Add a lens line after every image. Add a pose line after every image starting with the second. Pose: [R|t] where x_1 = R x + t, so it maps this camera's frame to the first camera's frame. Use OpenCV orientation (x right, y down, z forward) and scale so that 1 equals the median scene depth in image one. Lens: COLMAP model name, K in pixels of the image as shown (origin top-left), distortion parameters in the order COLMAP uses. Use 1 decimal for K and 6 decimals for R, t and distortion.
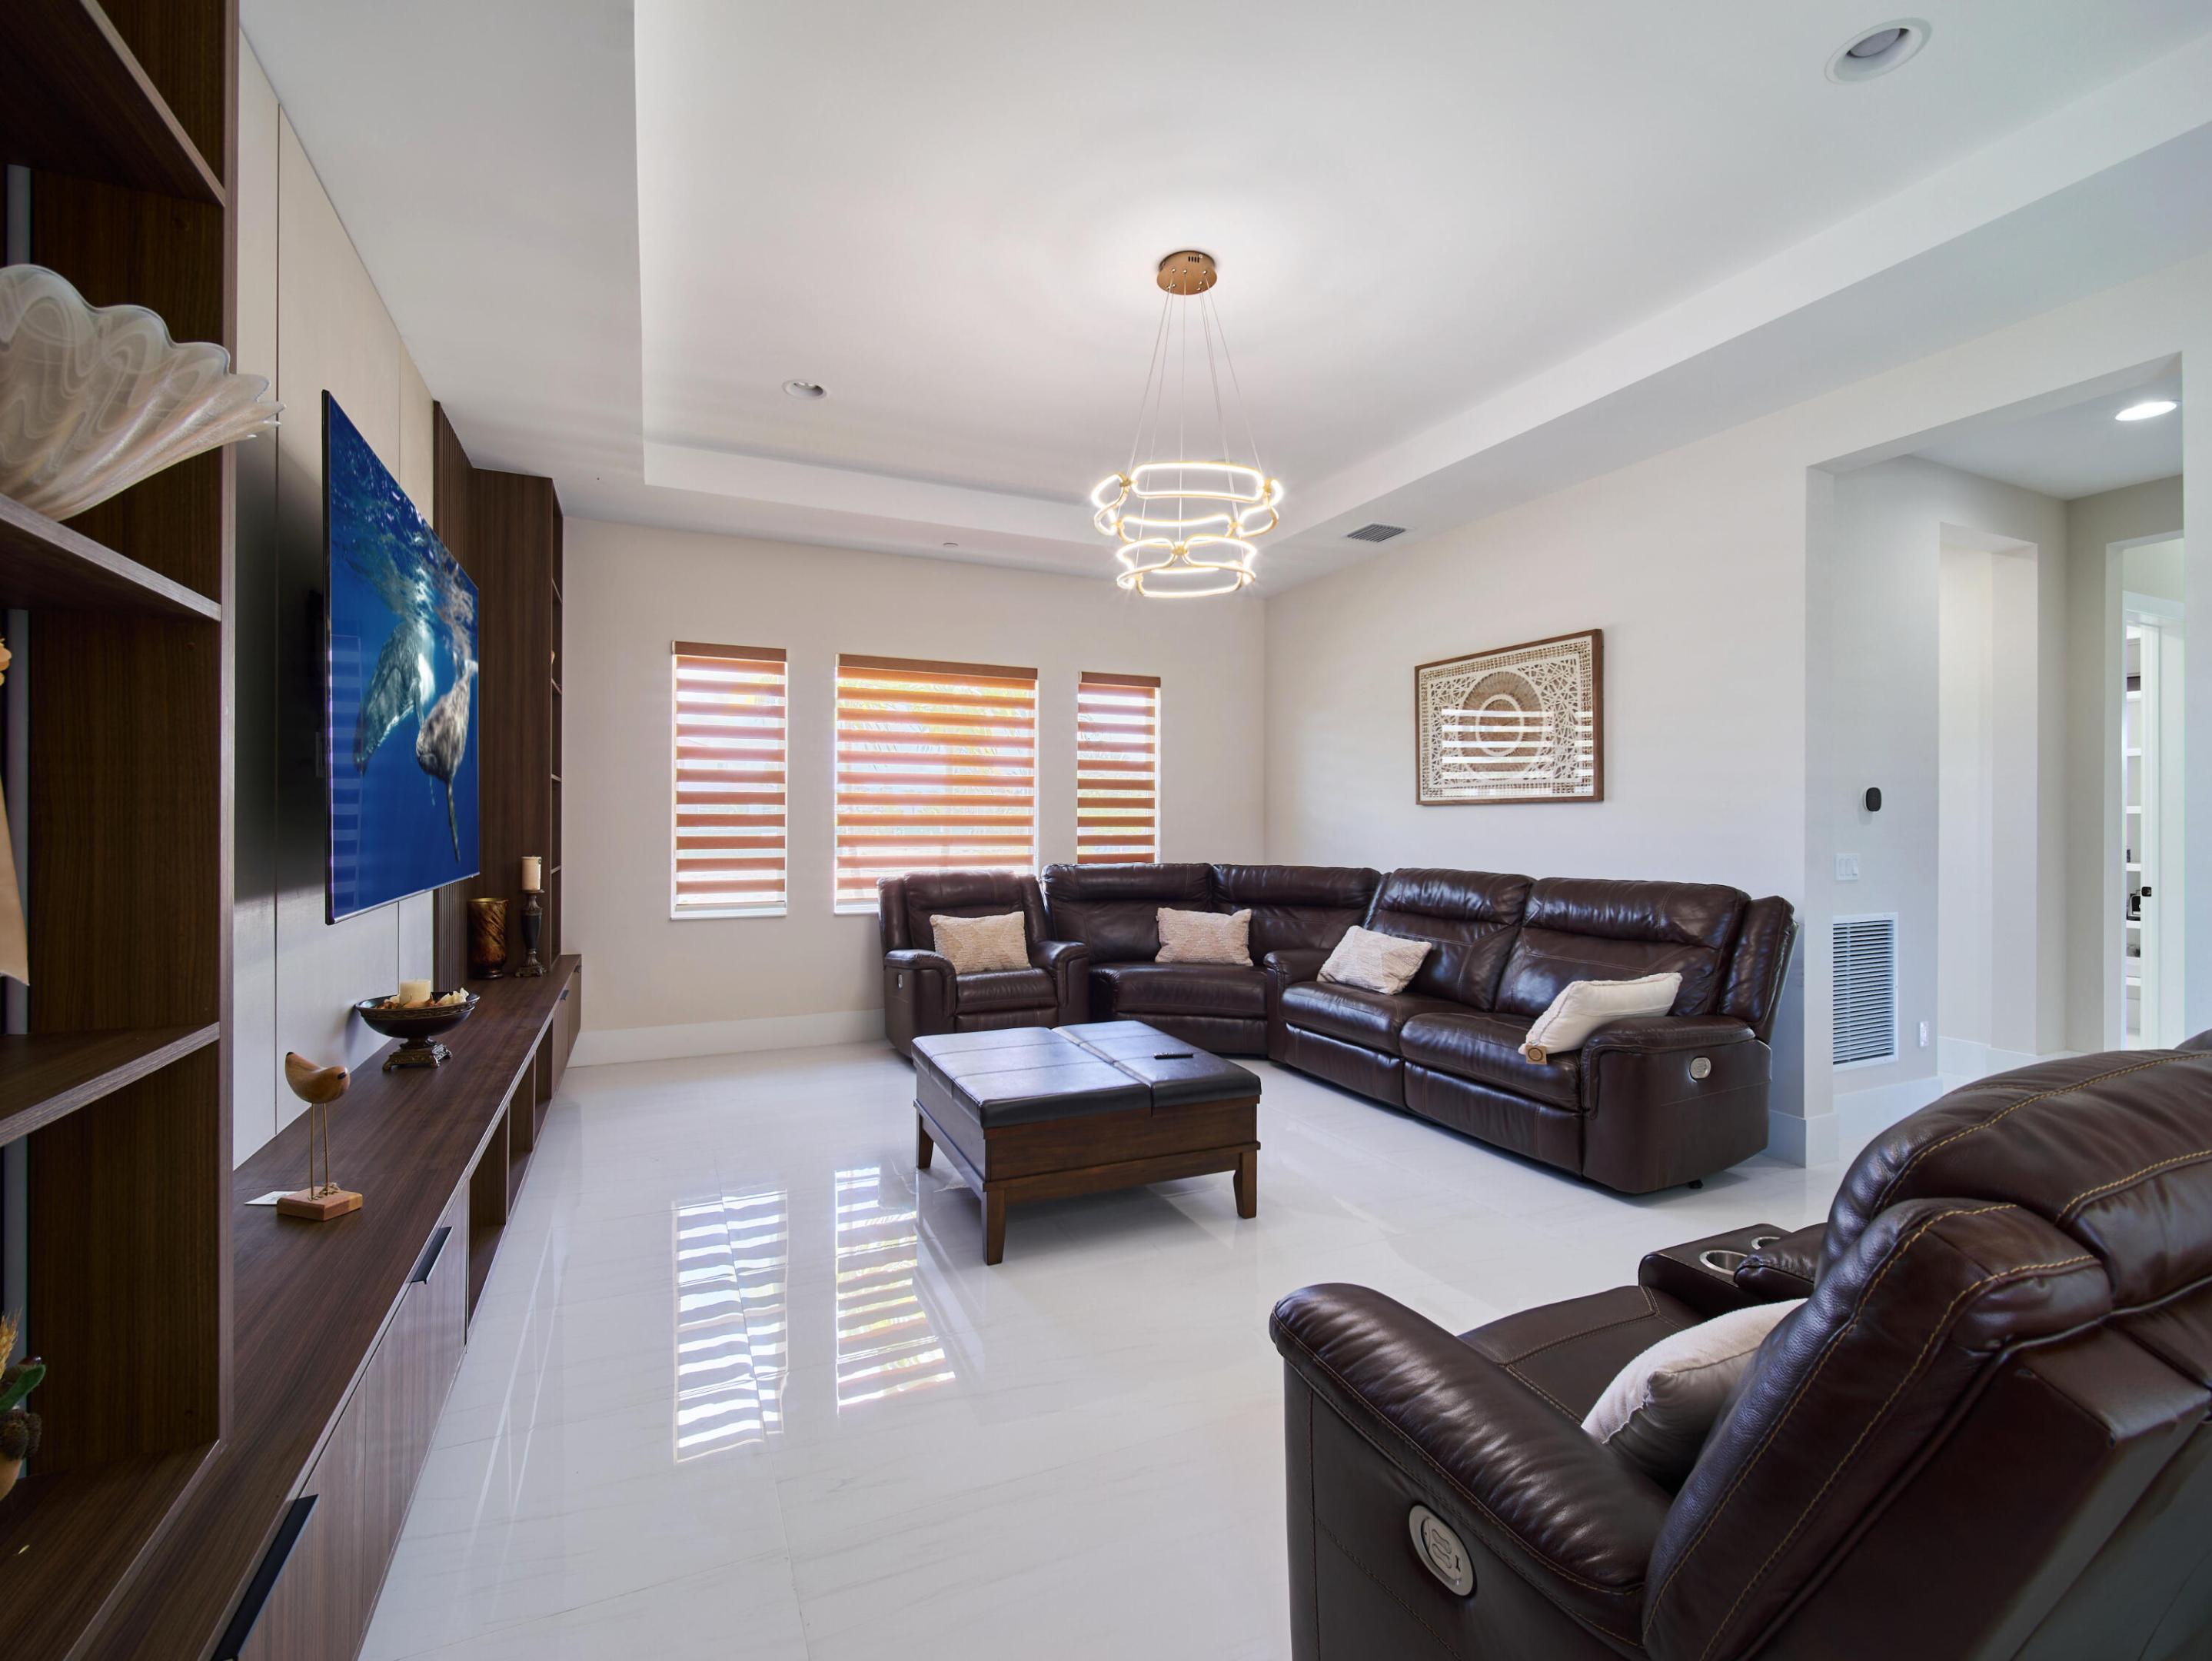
lens RADIAL K [[971.4, 0, 1106.0], [0, 971.4, 830.5], [0, 0, 1]] dist [-0.000121, -0.004533]
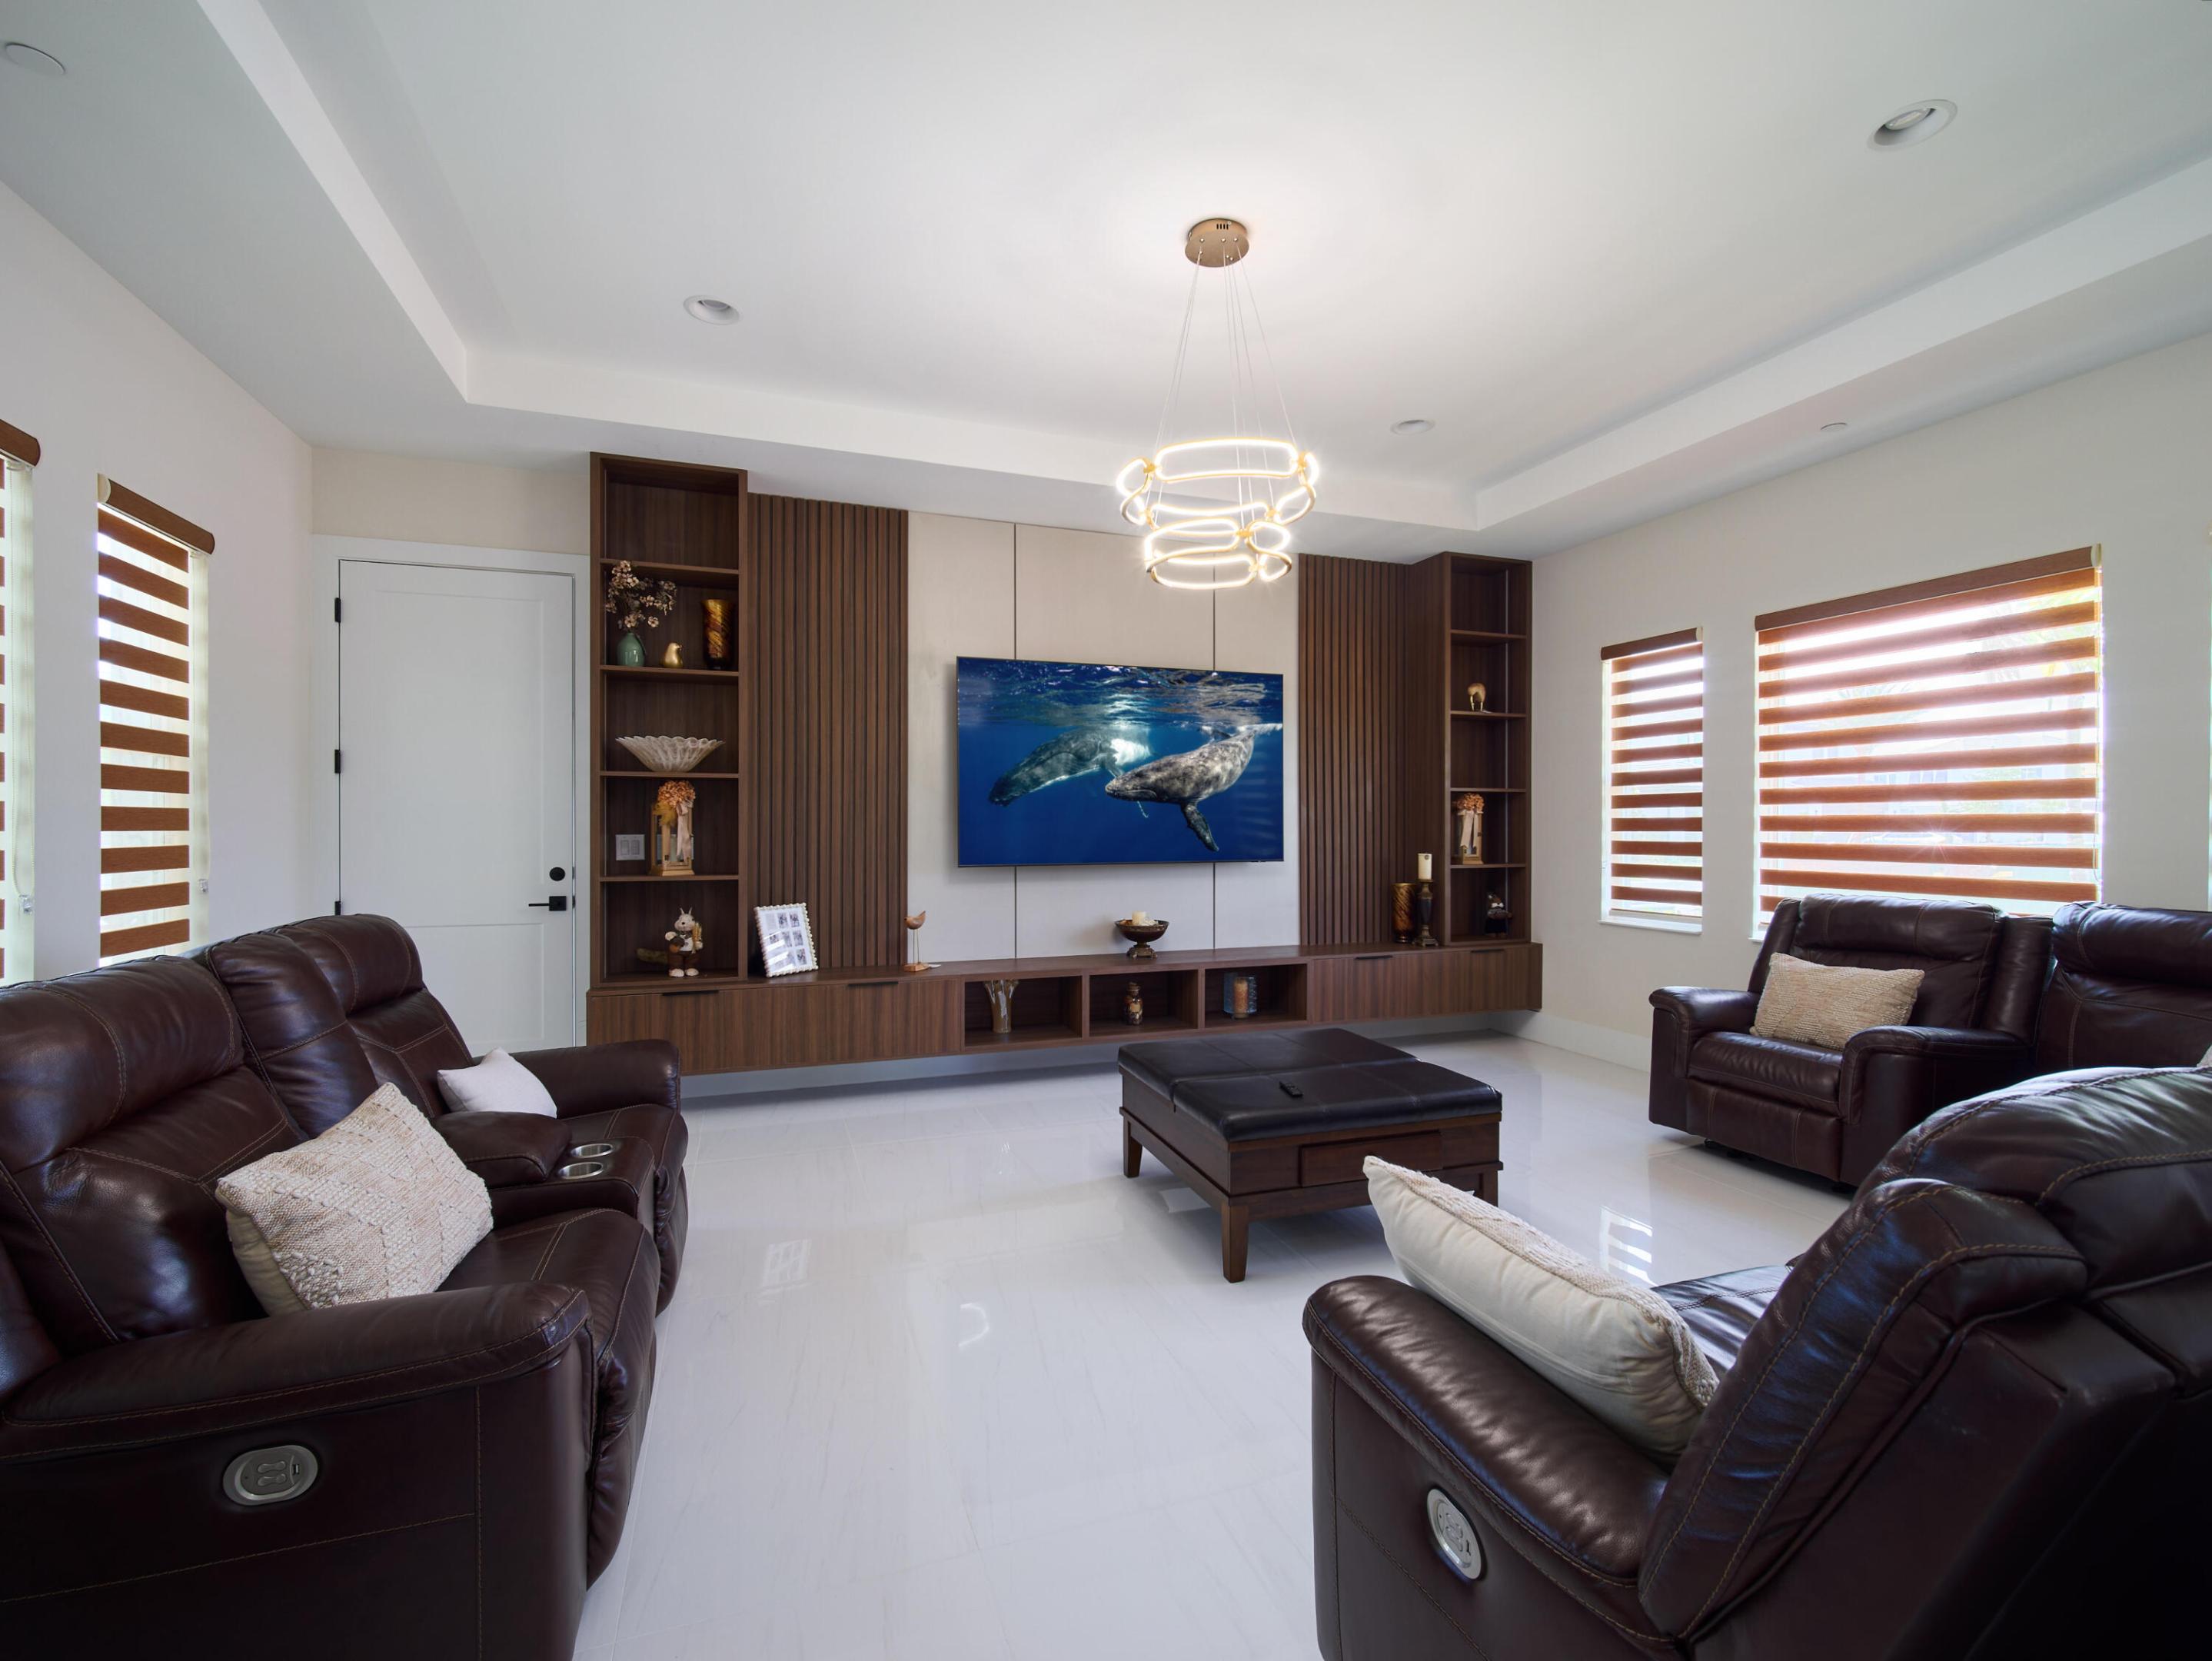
lens RADIAL K [[971.4, 0, 1106.0], [0, 971.4, 830.5], [0, 0, 1]] dist [-0.000121, -0.004533]
pose [[-0.074092, 0.003288, -0.997246, 0.592726], [-0.003329, 0.999988, 0.003544, -0.006451], [0.997246, 0.003582, -0.074080, 0.552236]]
